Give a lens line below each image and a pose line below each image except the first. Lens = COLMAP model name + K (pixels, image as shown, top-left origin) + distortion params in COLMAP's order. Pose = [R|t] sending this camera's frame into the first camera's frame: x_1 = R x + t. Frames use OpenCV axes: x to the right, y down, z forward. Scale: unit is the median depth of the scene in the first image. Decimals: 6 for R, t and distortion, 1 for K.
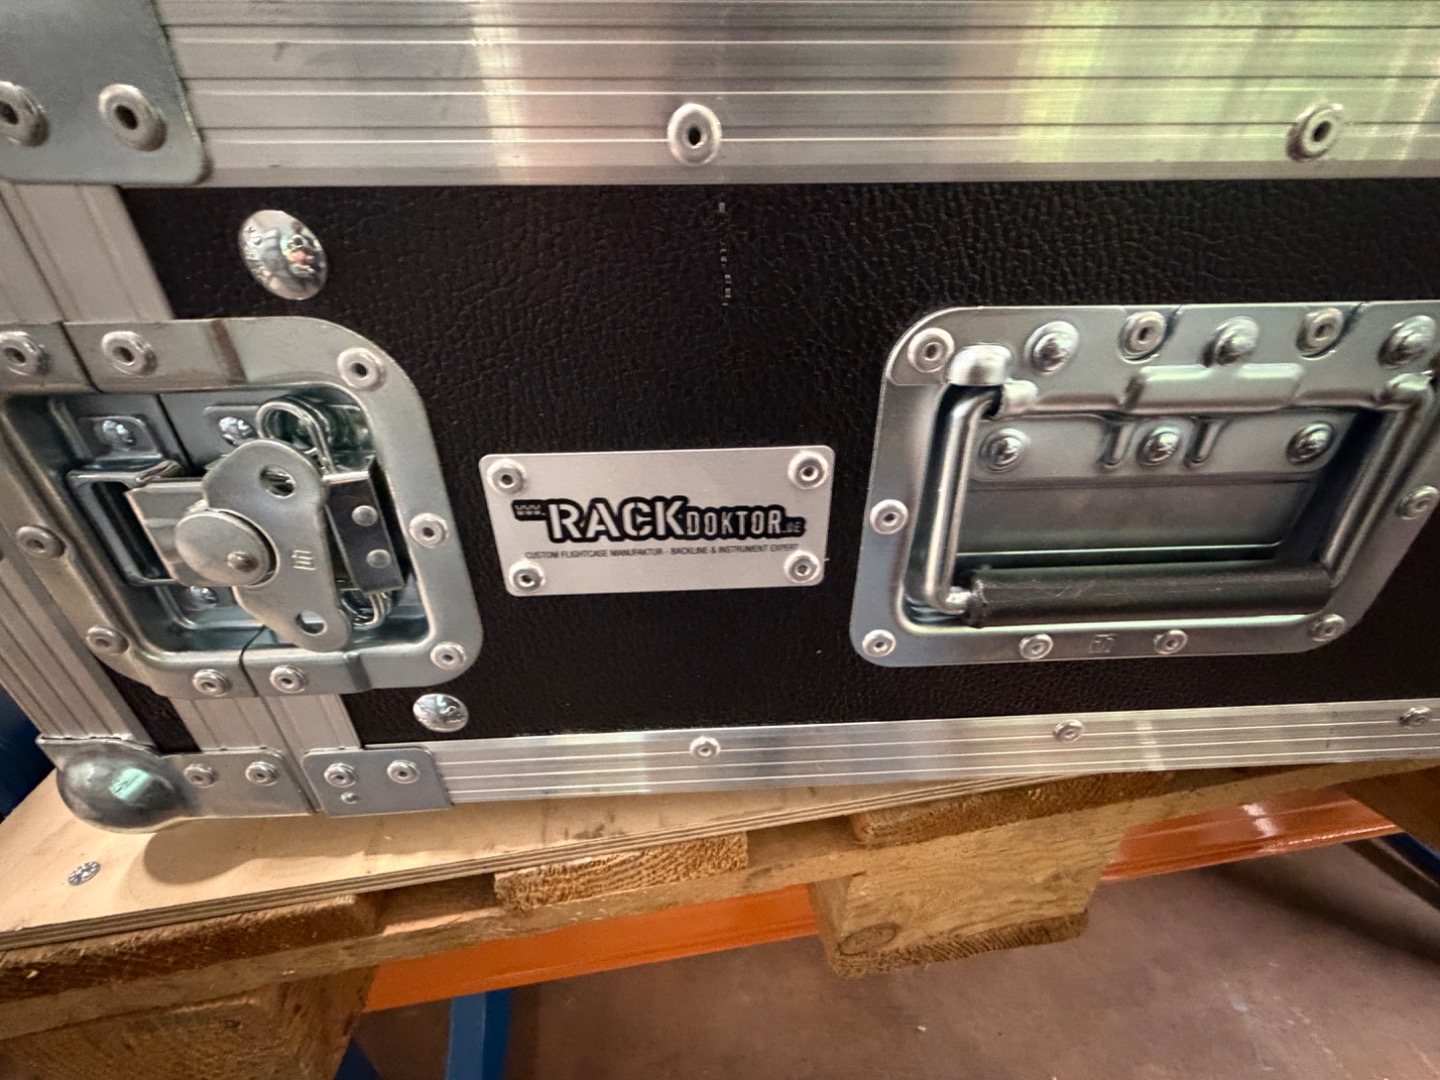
lens RADIAL K [[579.5, 0, 719.2], [0, 579.5, 538.4], [0, 0, 1]] dist [-0.000561, 0.000034]
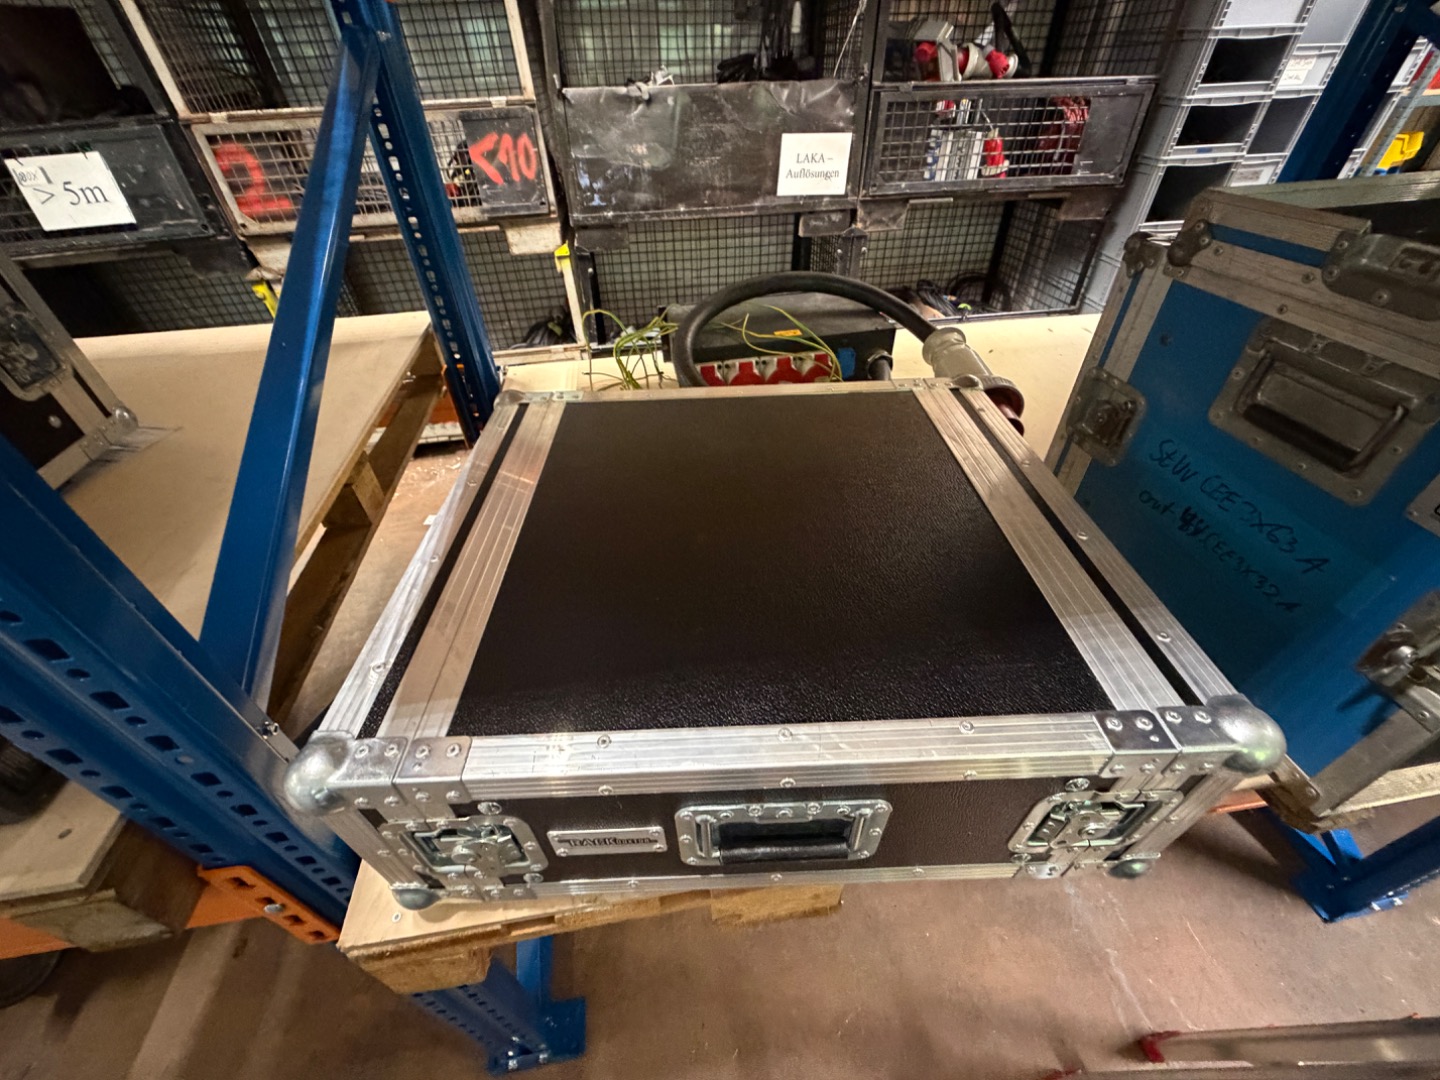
lens RADIAL K [[579.5, 0, 727.0], [0, 579.5, 542.9], [0, 0, 1]] dist [-0.000561, 0.000034]
pose [[0.999943, 0.003011, -0.010271, 0.440871], [-0.000930, 0.980431, 0.196861, -1.746642], [0.010663, -0.196840, 0.980378, -1.317833]]
